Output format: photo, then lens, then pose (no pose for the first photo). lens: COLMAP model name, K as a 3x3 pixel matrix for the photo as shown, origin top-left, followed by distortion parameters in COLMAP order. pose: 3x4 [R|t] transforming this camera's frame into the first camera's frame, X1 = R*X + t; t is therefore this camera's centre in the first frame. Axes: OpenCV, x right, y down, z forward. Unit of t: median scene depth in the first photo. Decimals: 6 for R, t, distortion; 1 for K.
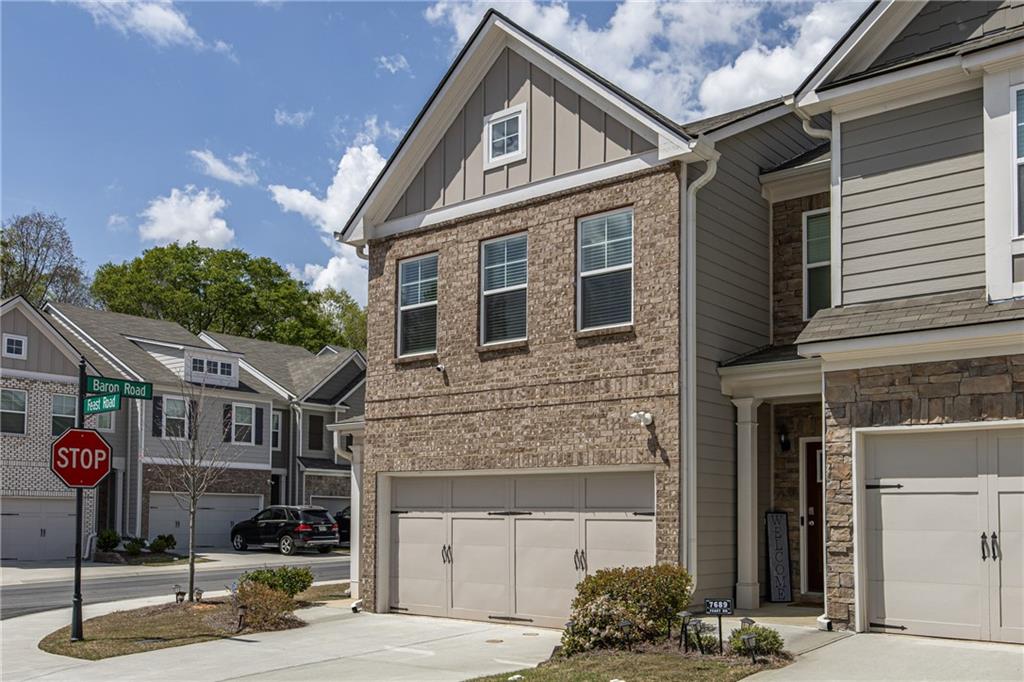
lens RADIAL K [[941.6, 0, 512.3], [0, 941.6, 340.0], [0, 0, 1]] dist [0.002242, 0.000000]
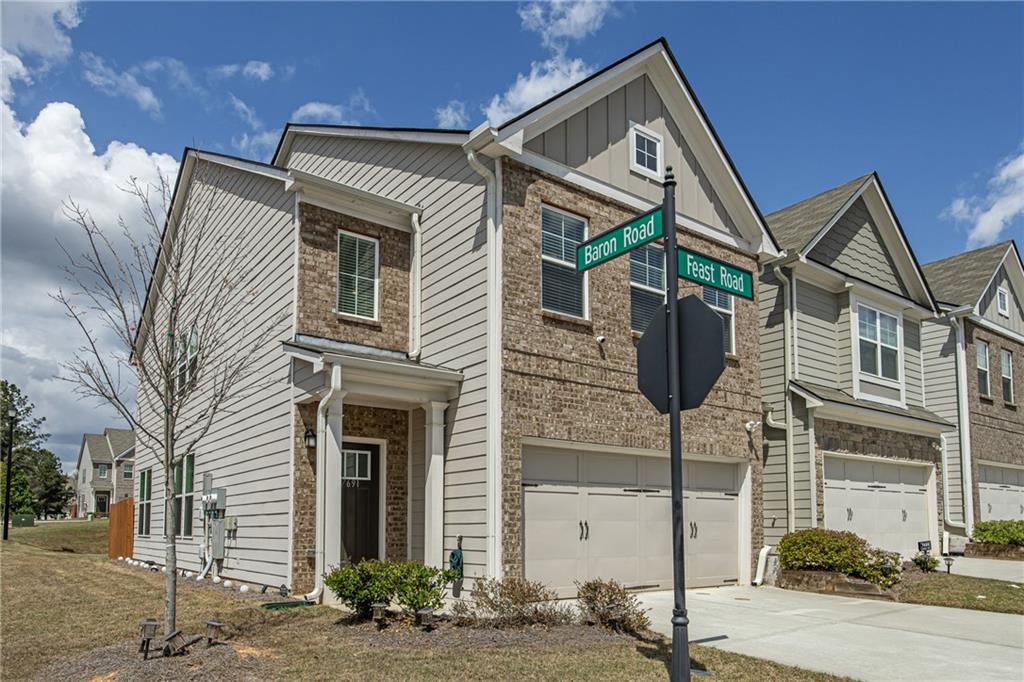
lens RADIAL K [[704.9, 0, 512.4], [0, 704.9, 343.2], [0, 0, 1]] dist [0.007270, 0.000466]
pose [[0.217706, 0.202035, 0.954875, -0.800145], [-0.213531, 0.964499, -0.155387, 0.167779], [-0.952370, -0.170067, 0.253118, 0.904546]]
